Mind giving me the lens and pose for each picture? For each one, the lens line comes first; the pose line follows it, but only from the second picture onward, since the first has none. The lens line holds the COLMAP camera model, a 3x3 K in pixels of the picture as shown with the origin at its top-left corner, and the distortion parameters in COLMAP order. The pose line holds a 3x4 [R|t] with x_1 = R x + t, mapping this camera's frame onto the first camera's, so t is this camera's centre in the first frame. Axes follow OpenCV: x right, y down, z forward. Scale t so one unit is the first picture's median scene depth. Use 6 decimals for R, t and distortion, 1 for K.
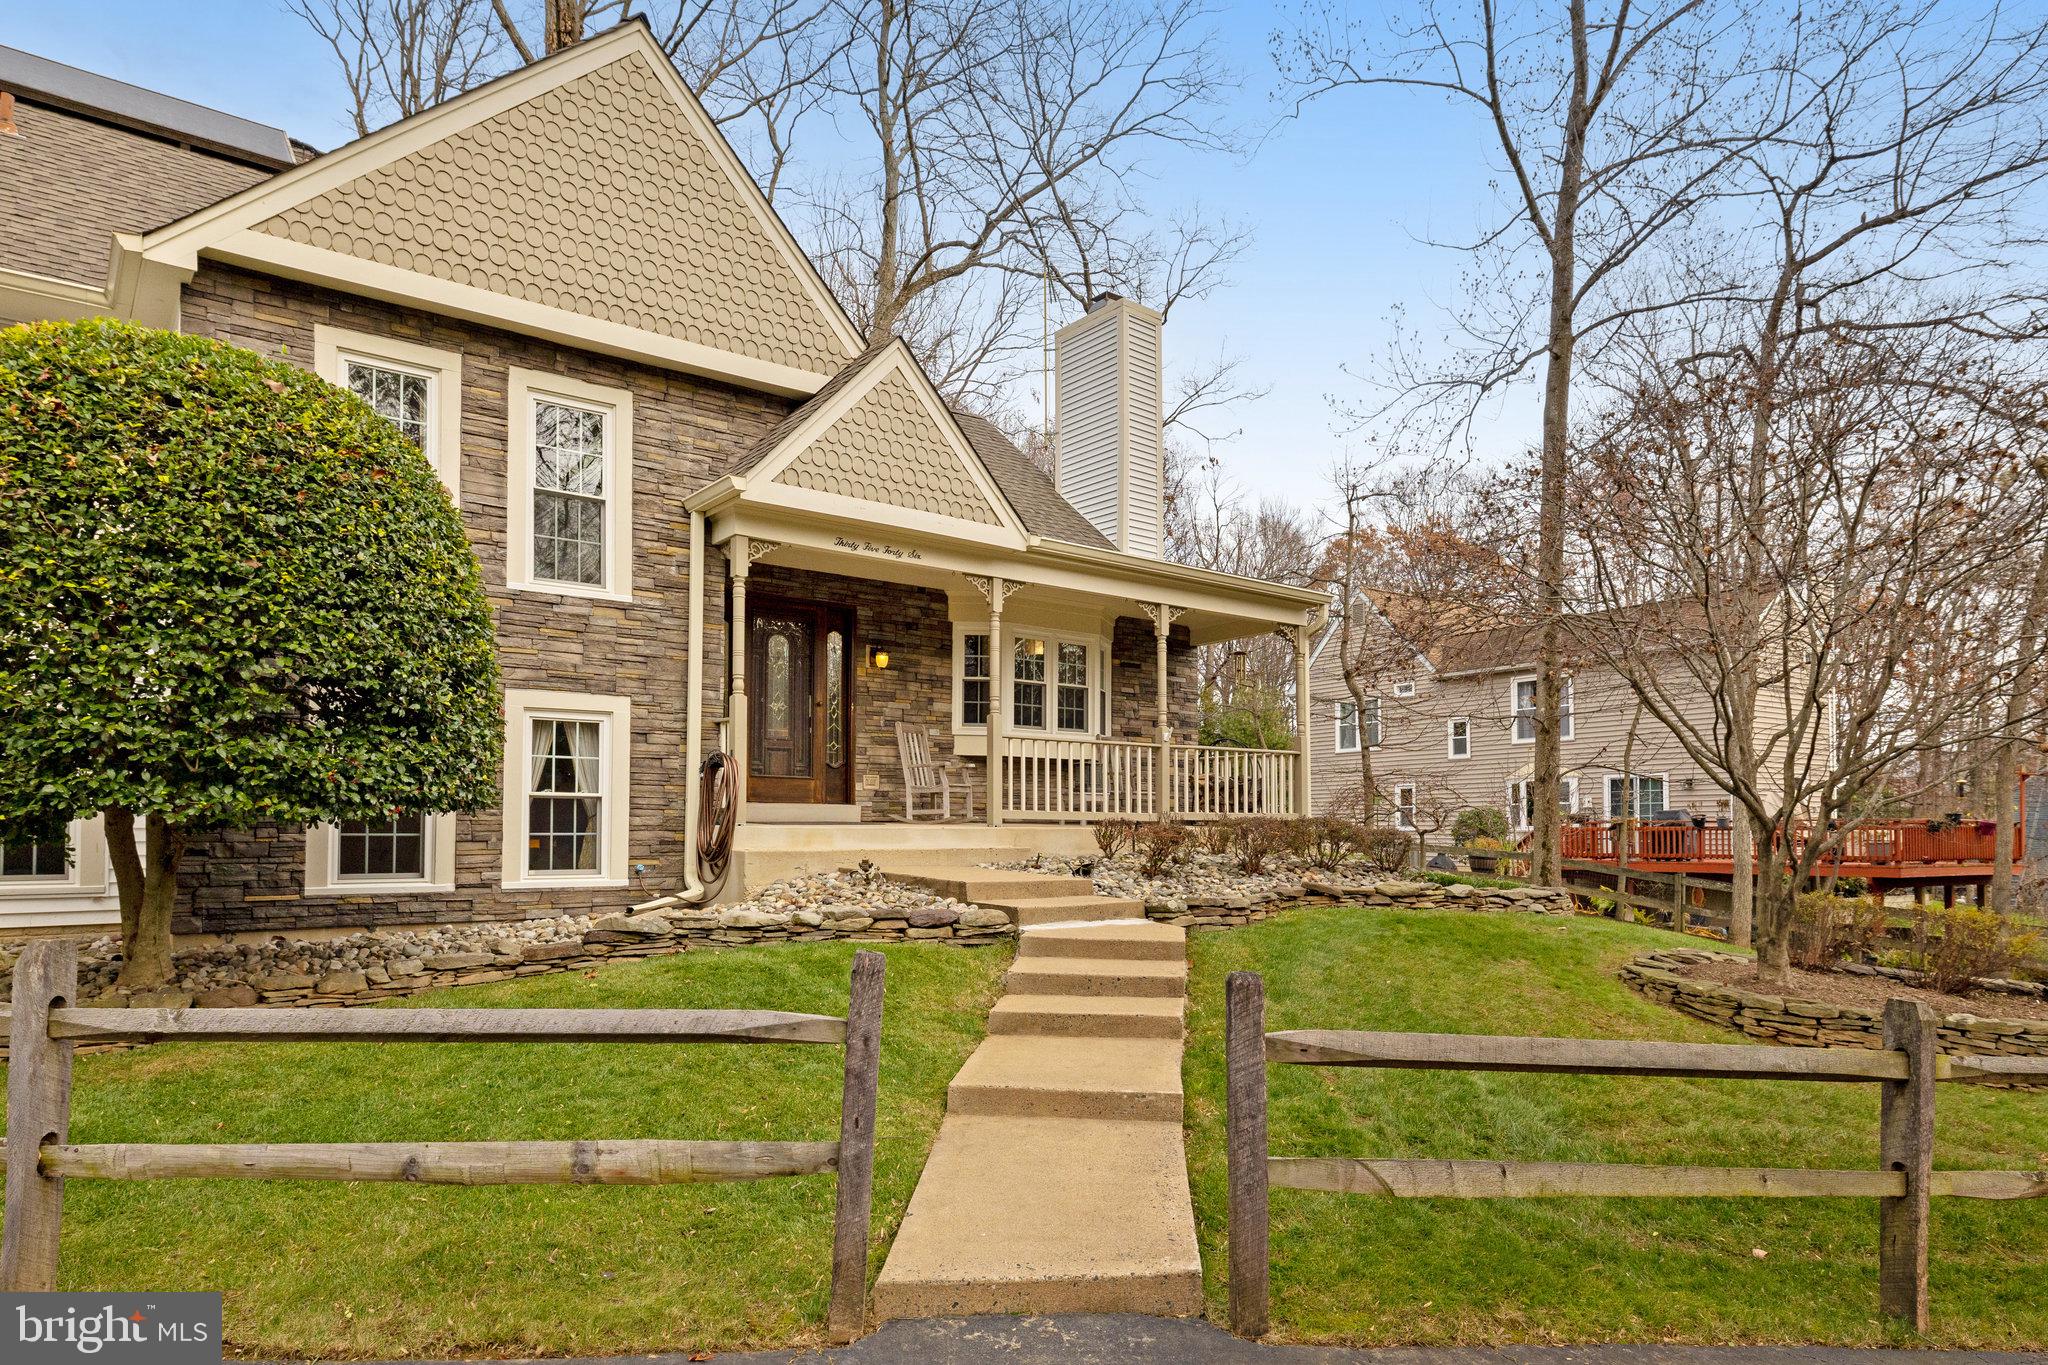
lens RADIAL K [[1238.2, 0, 1005.6], [0, 1238.2, 808.5], [0, 0, 1]] dist [-0.000386, 0.000830]
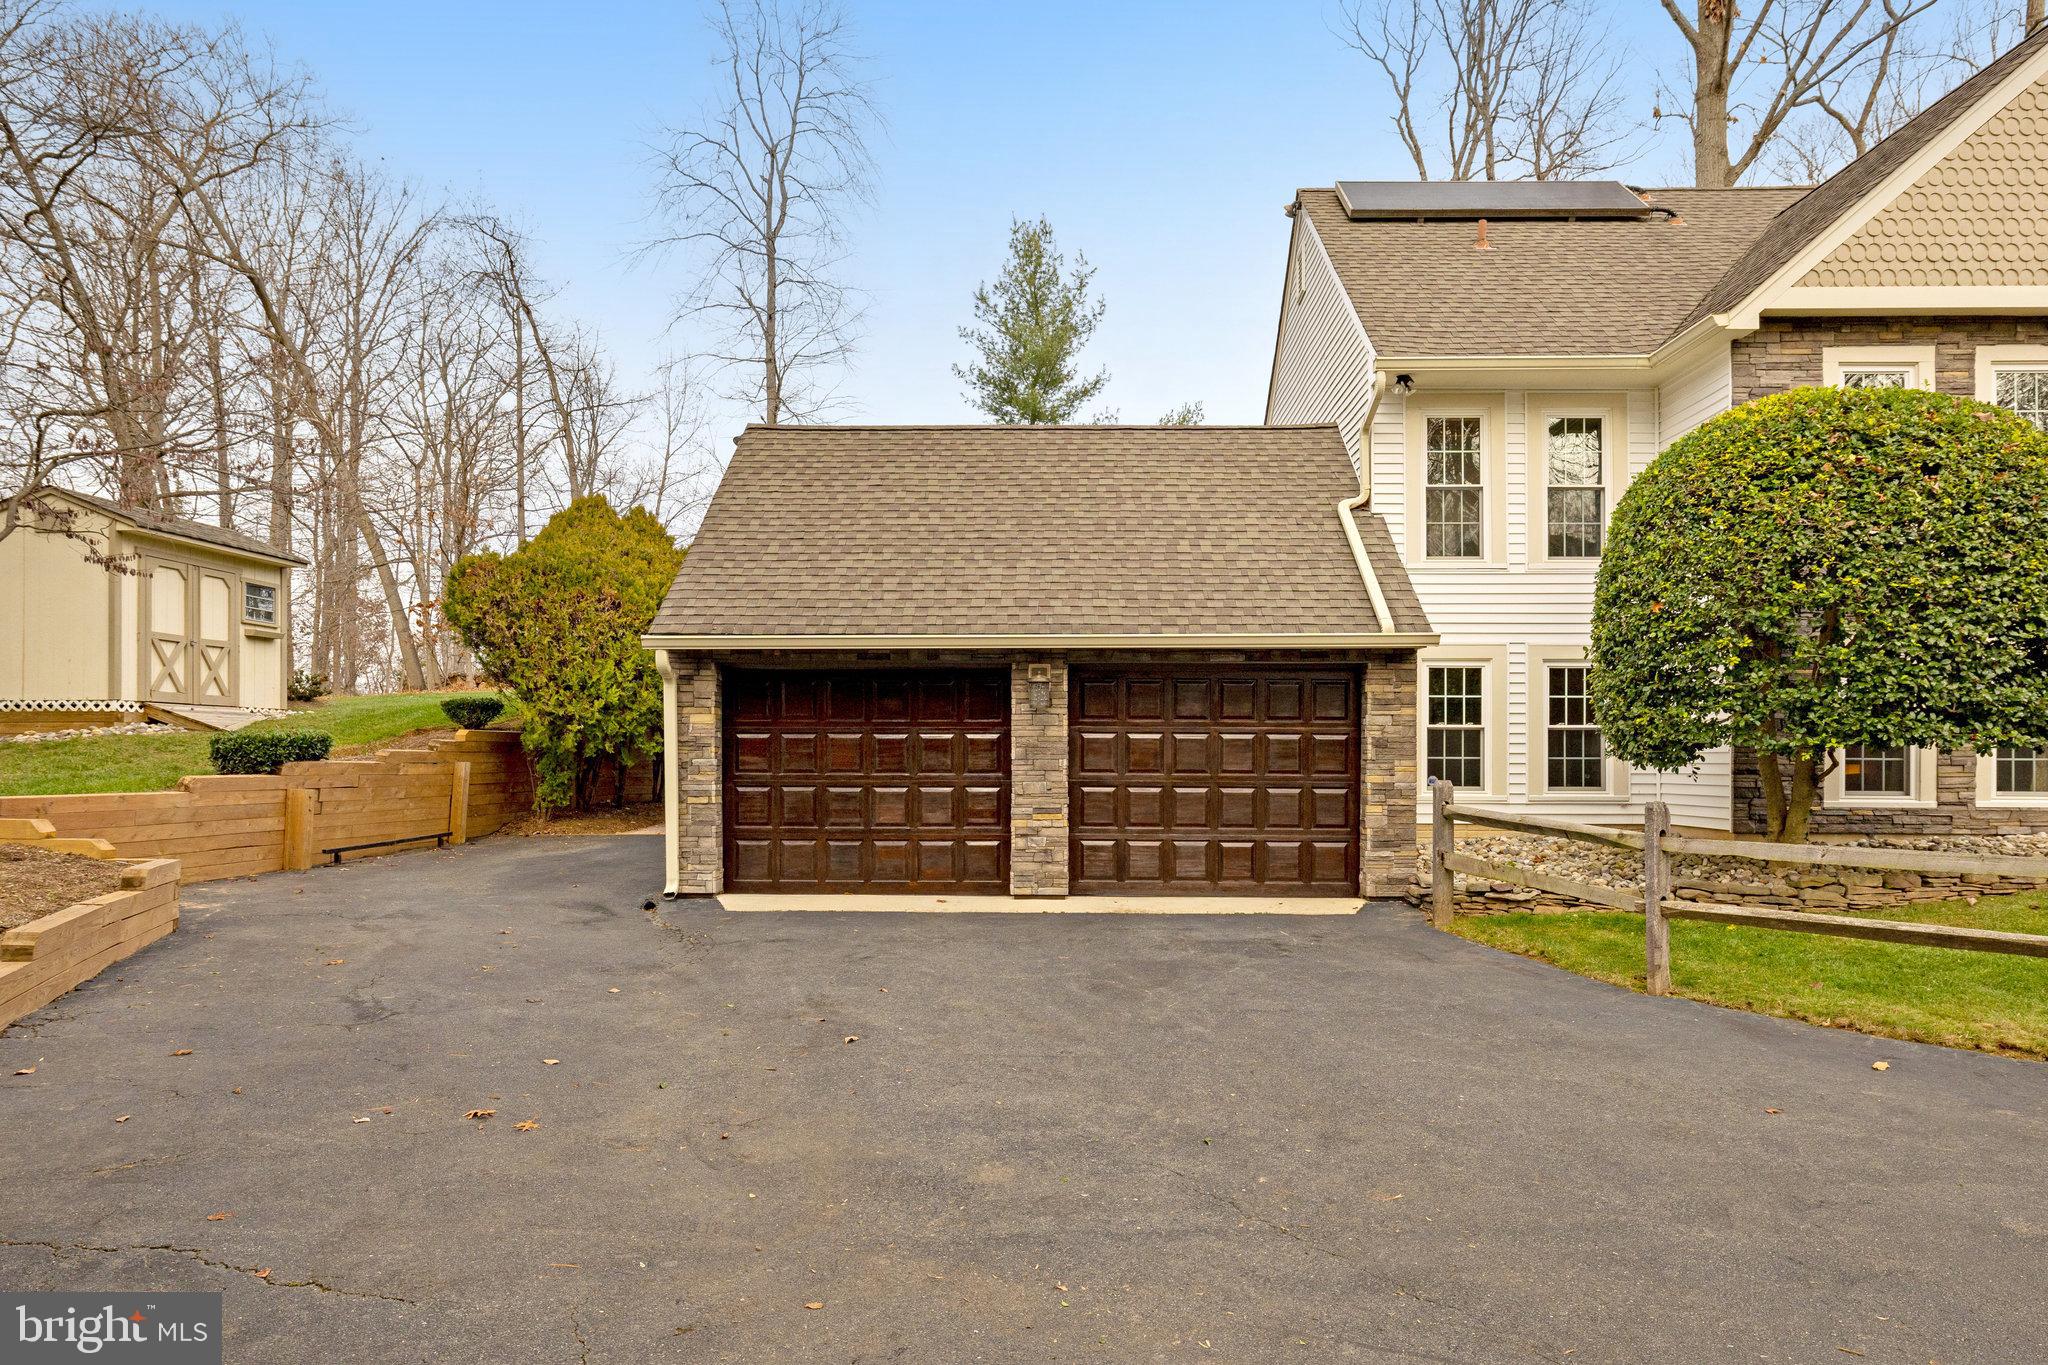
lens RADIAL K [[1236.5, 0, 1025.9], [0, 1236.5, 755.4], [0, 0, 1]] dist [-0.004774, -0.000408]
pose [[0.775344, 0.001550, -0.631537, -0.349100], [0.009183, 0.999864, 0.013729, -0.006108], [0.631472, -0.016444, 0.775224, -0.415325]]
